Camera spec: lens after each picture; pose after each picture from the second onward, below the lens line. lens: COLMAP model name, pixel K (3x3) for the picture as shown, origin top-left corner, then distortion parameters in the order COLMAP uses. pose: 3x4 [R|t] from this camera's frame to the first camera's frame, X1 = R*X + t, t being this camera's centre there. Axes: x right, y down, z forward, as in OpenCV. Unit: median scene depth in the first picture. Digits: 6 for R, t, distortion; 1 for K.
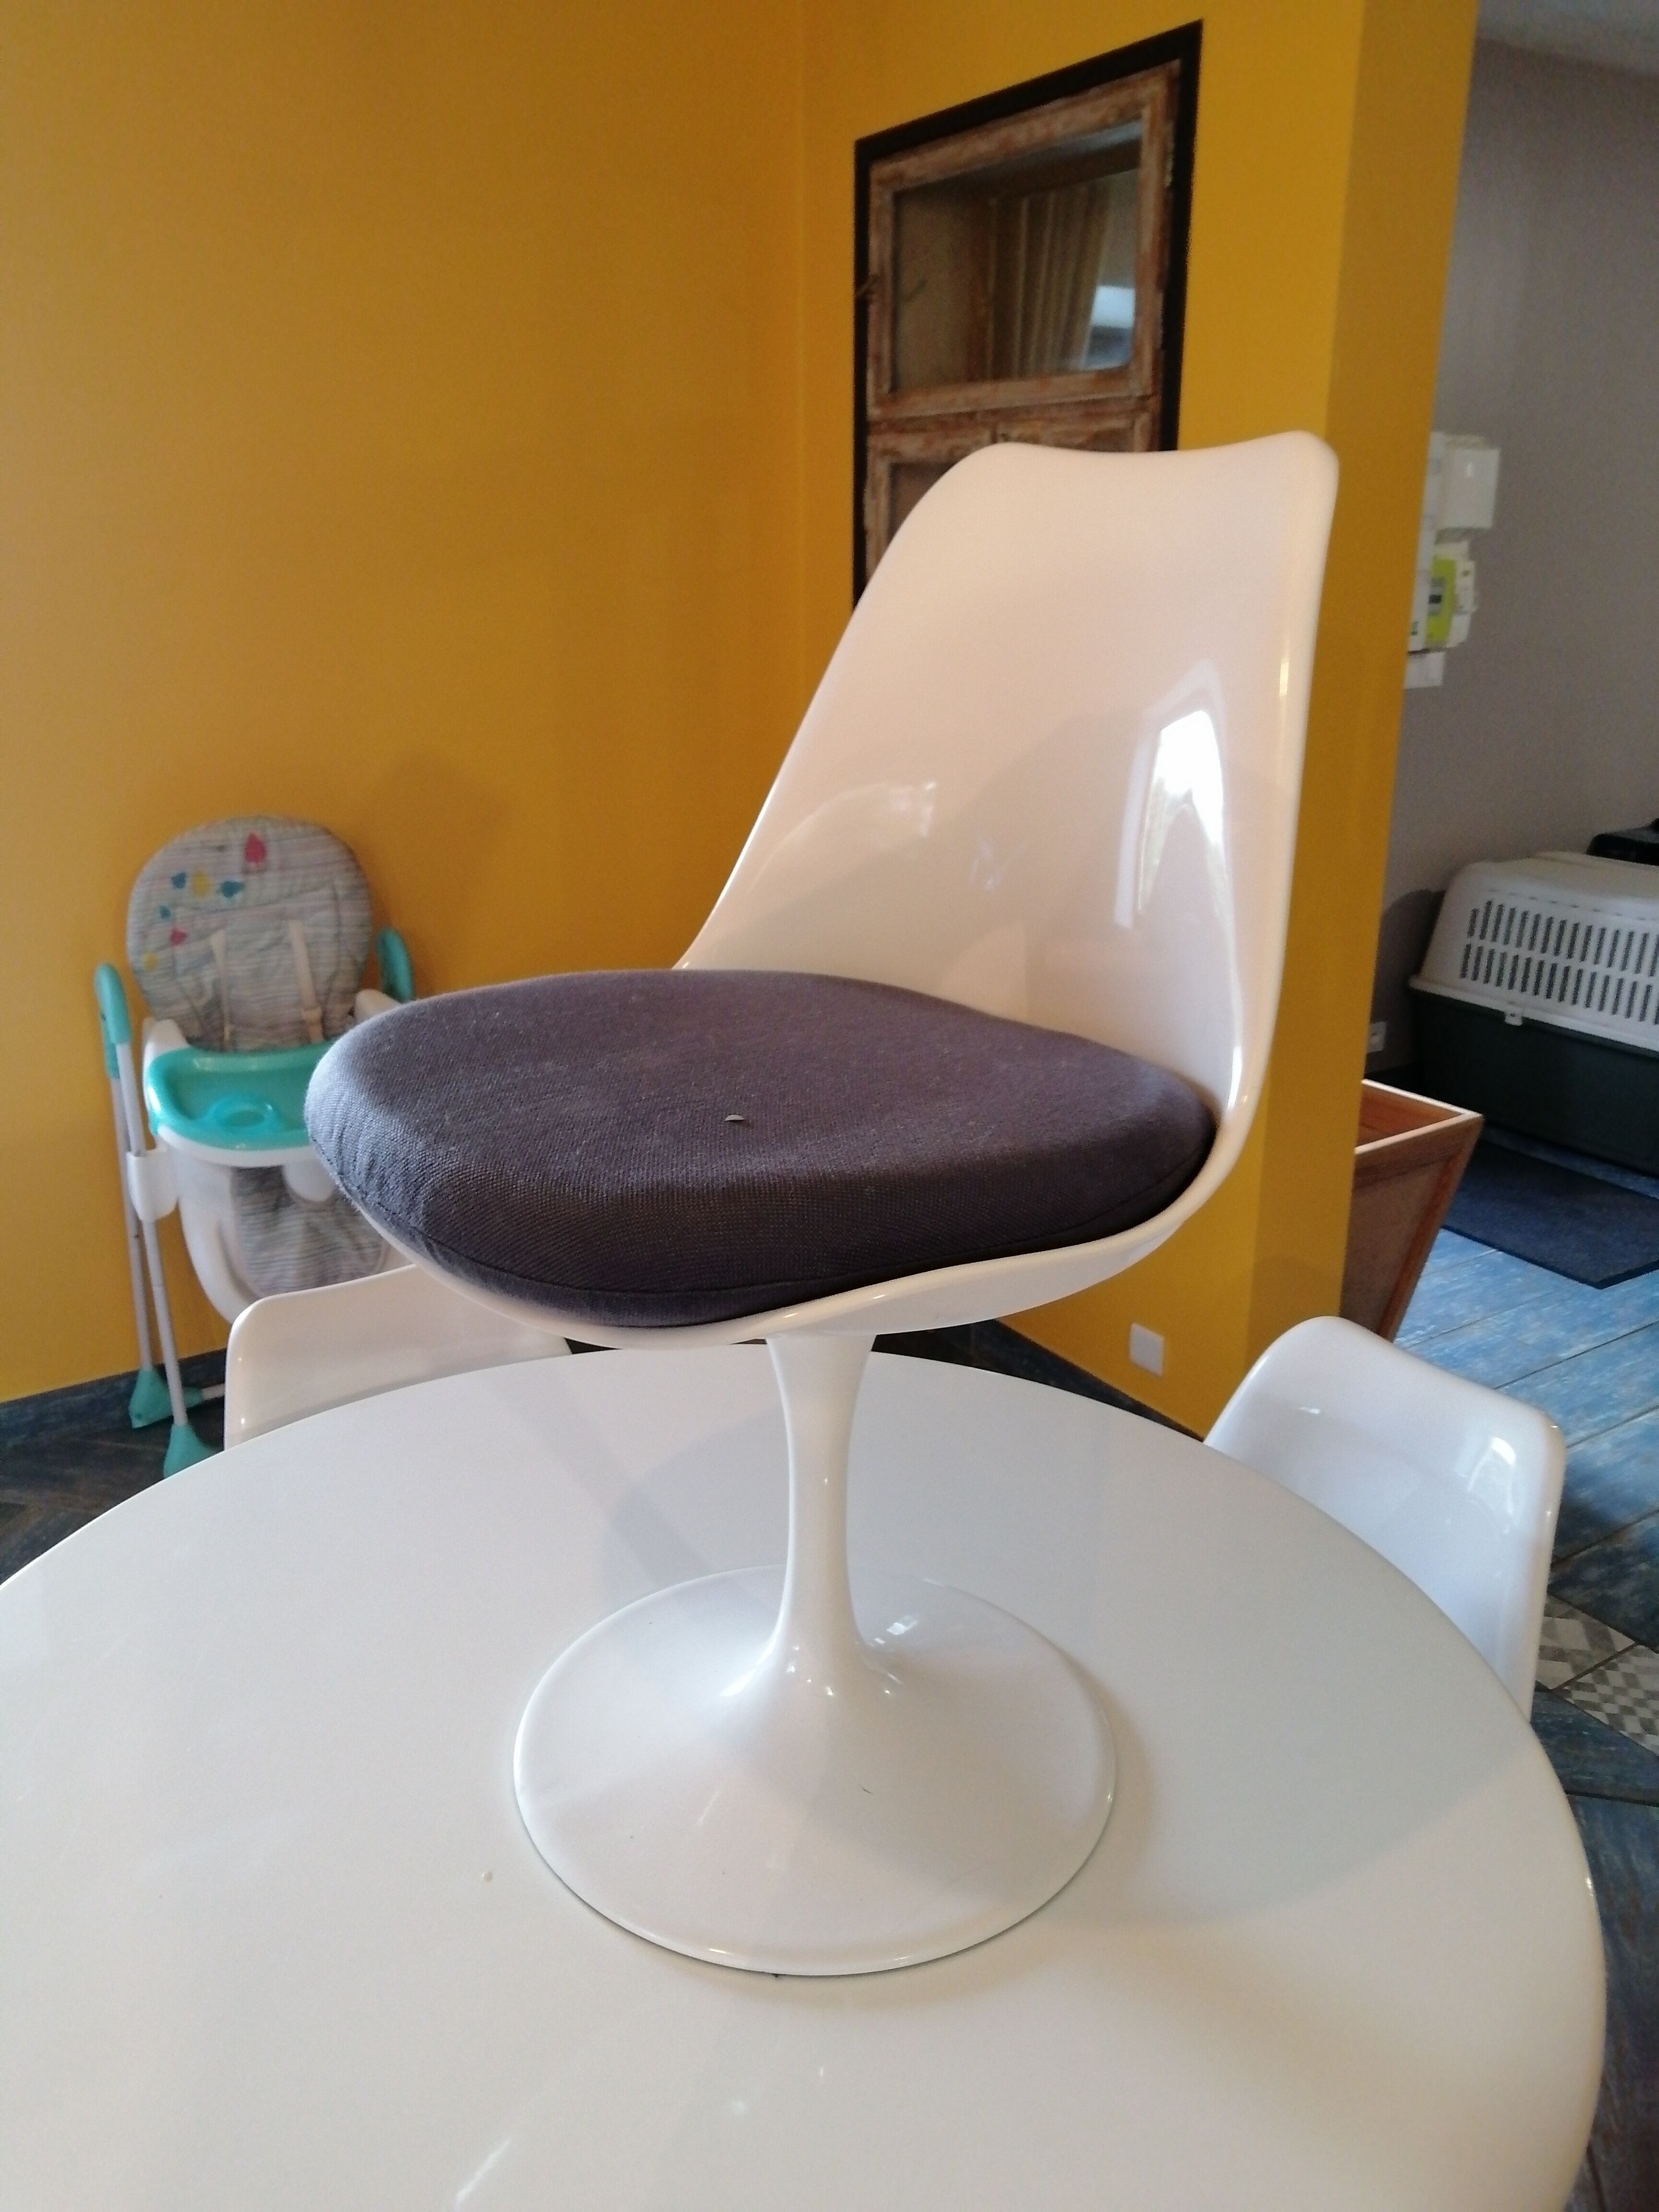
lens RADIAL K [[1693.2, 0, 829.5], [0, 1693.2, 1106.0], [0, 0, 1]] dist [-0.017365, 0.000577]
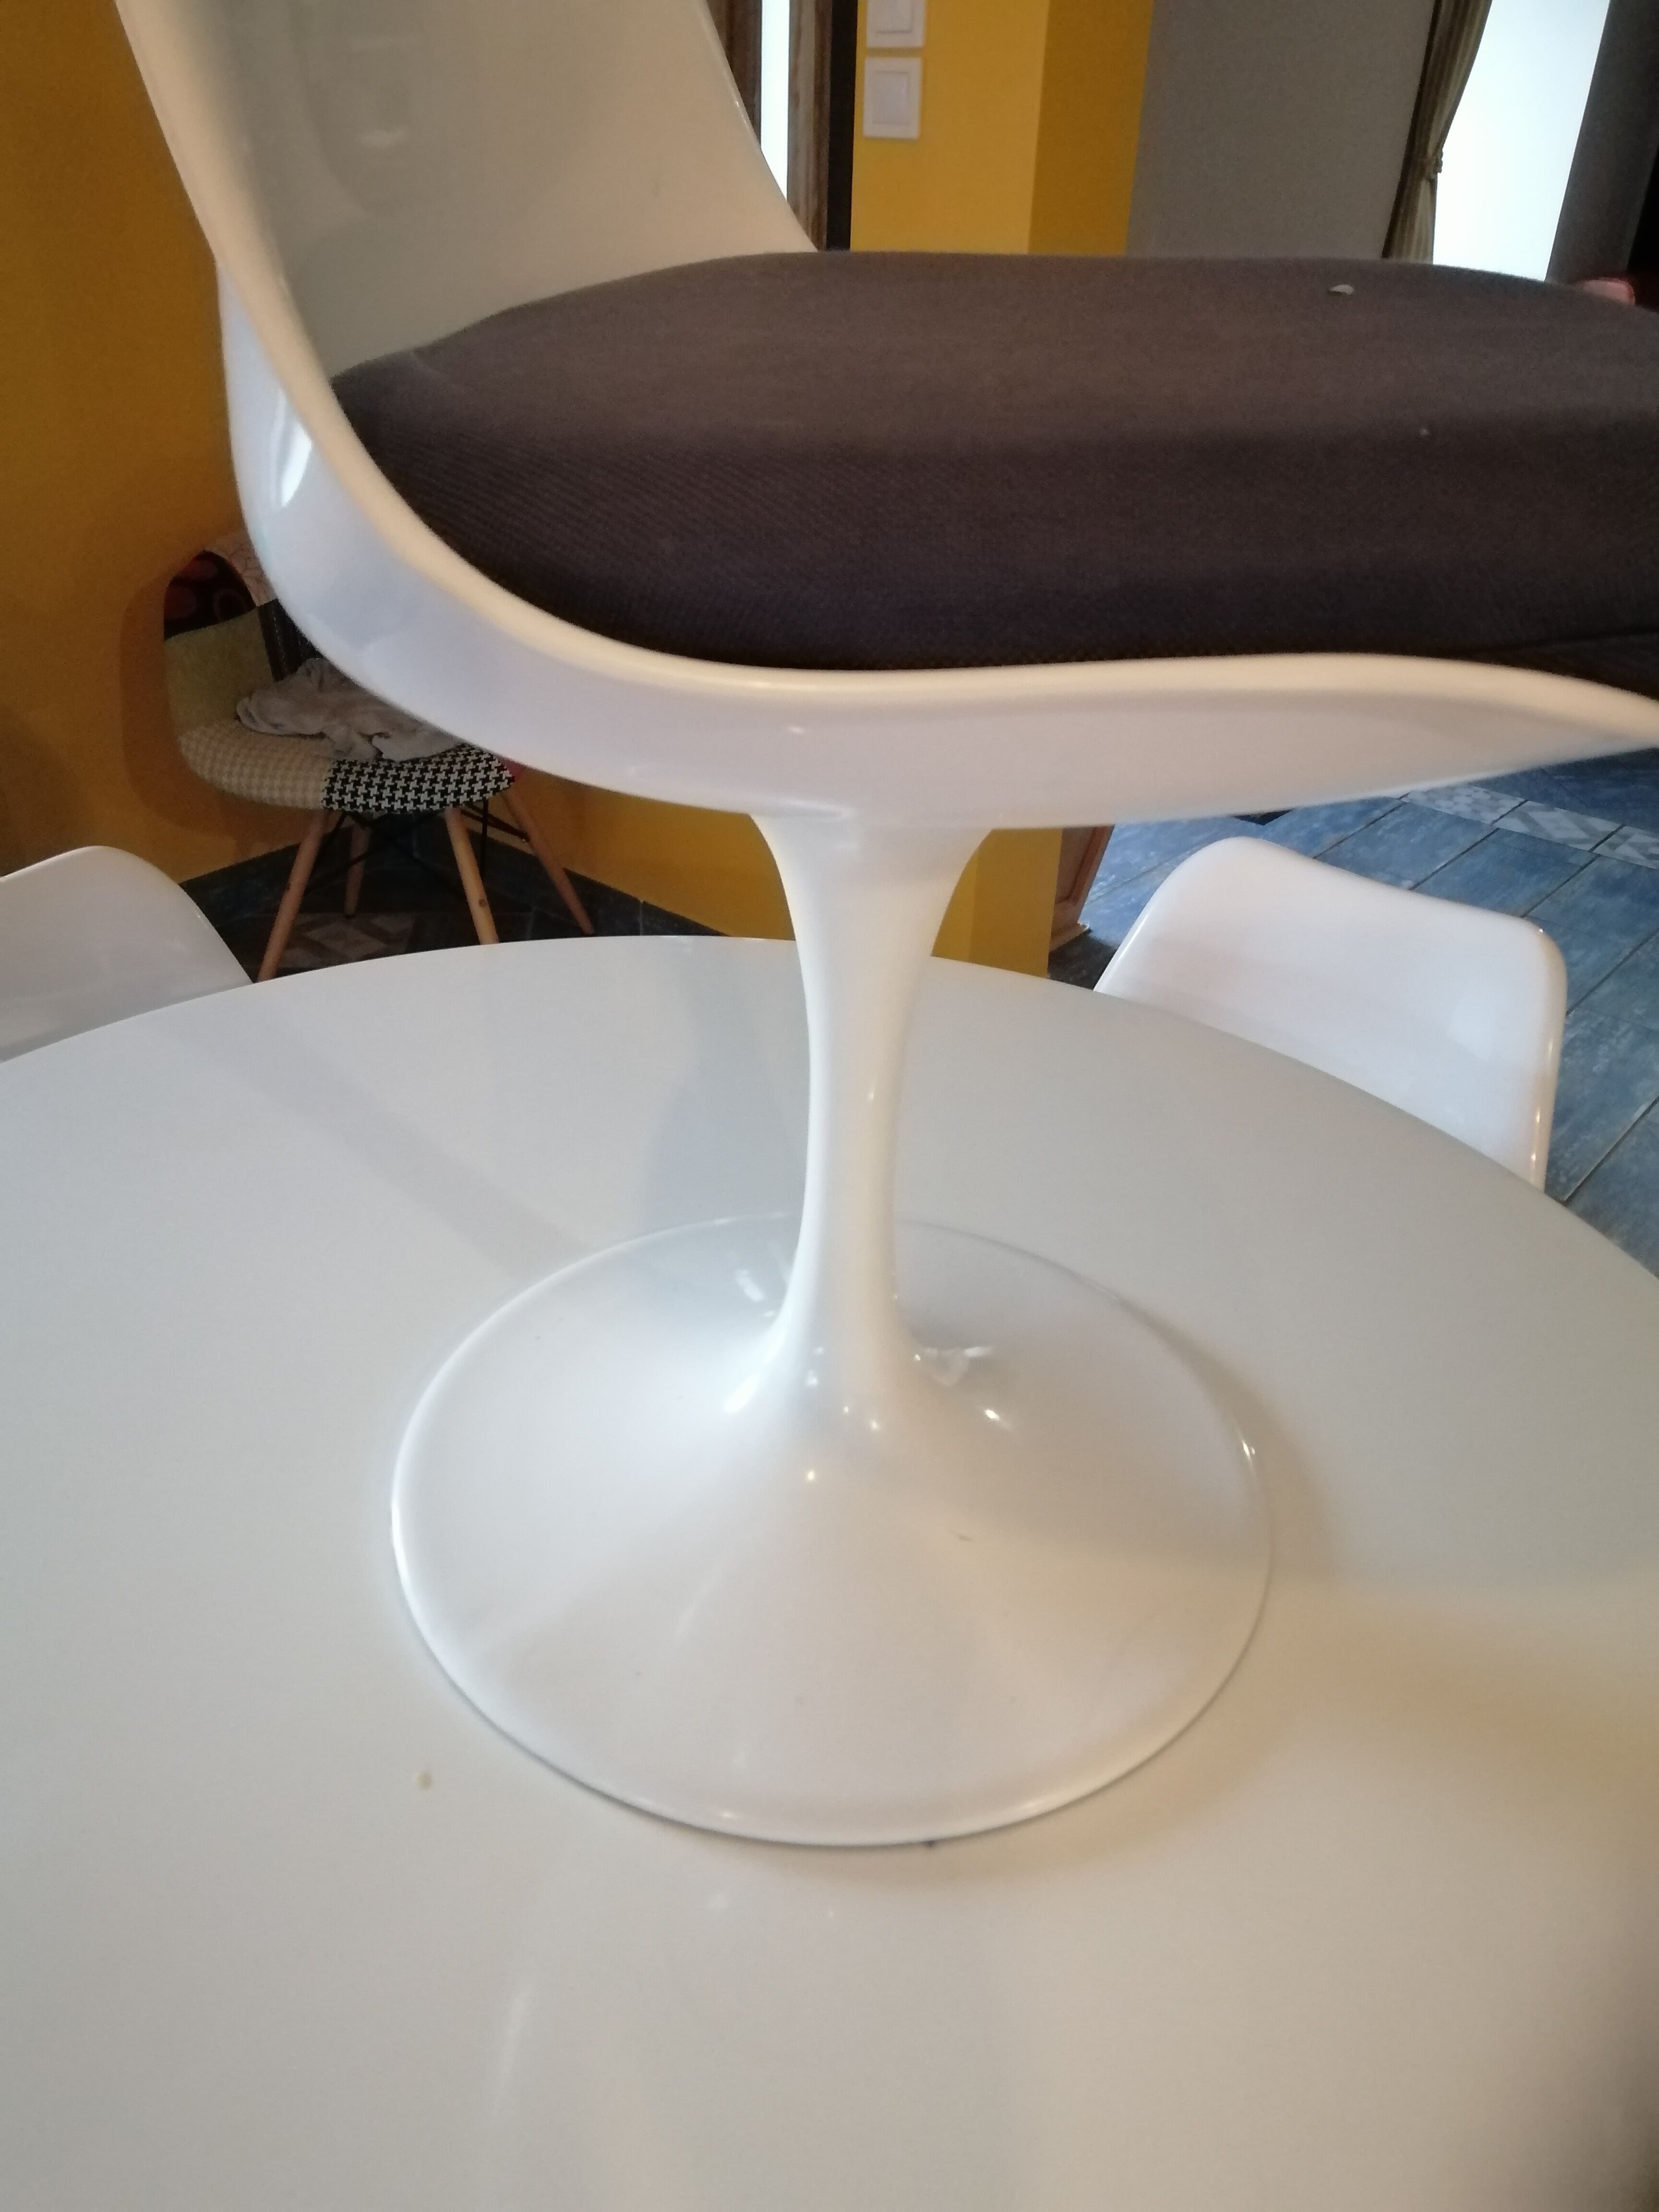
lens RADIAL K [[1693.2, 0, 829.5], [0, 1693.2, 1106.0], [0, 0, 1]] dist [-0.017365, 0.000577]
pose [[0.964048, -0.124474, 0.234772, -0.049359], [0.067668, 0.969372, 0.236089, 0.021545], [-0.256969, -0.211715, 0.942944, 0.120352]]
